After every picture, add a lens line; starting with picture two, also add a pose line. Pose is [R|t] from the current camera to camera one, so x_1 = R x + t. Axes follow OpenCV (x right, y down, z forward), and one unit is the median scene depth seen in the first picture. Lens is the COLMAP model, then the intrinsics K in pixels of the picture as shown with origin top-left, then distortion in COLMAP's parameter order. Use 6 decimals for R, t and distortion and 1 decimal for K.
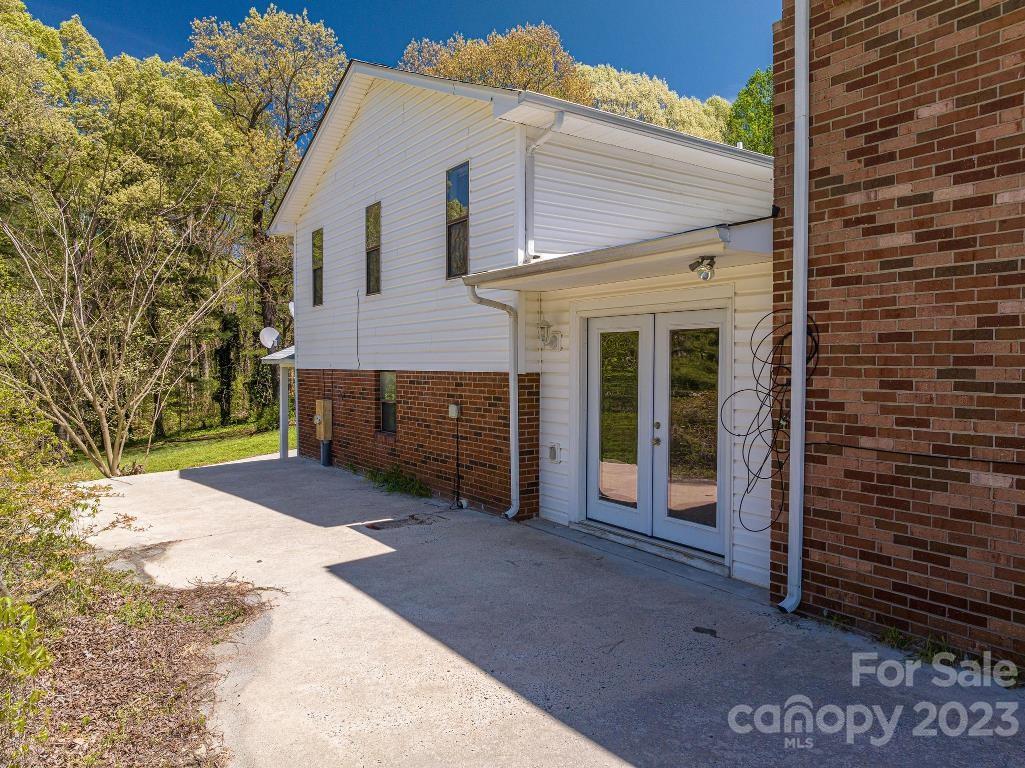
lens RADIAL K [[724.0, 0, 512.5], [0, 724.0, 384.0], [0, 0, 1]] dist [-0.023093, -0.001001]
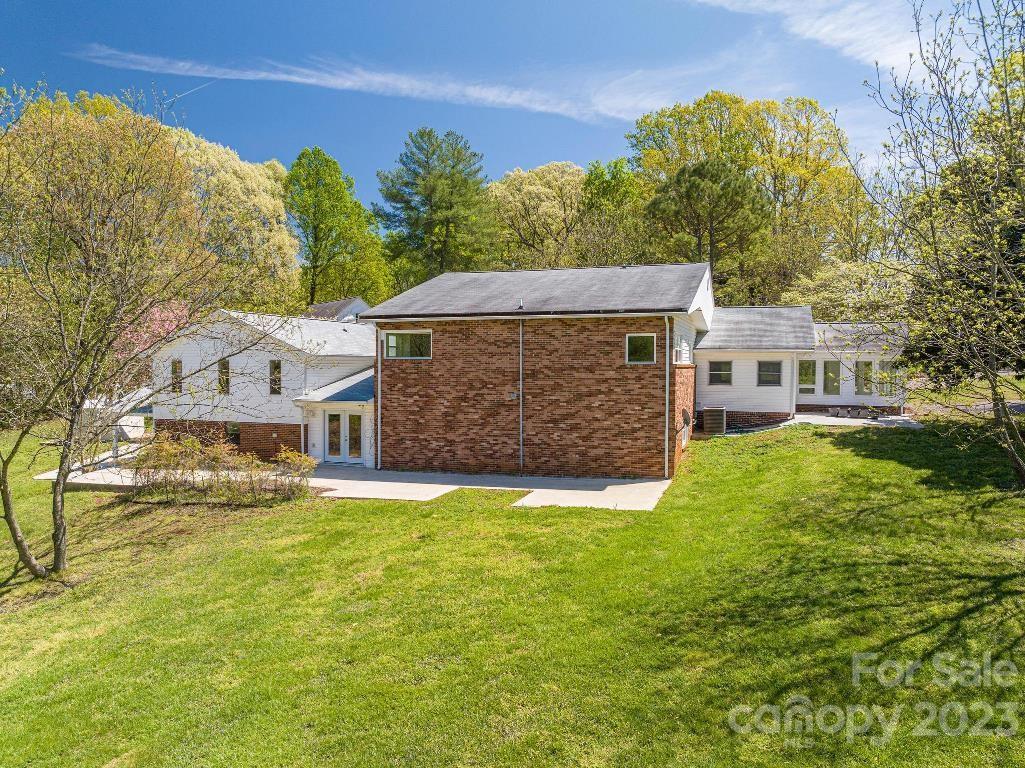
lens RADIAL K [[724.0, 0, 512.5], [0, 724.0, 384.0], [0, 0, 1]] dist [-0.023093, -0.001001]
pose [[0.808140, -0.028391, 0.588305, -1.275715], [0.020686, 0.999589, 0.019822, -0.267755], [-0.588627, -0.003849, 0.808396, -2.560586]]
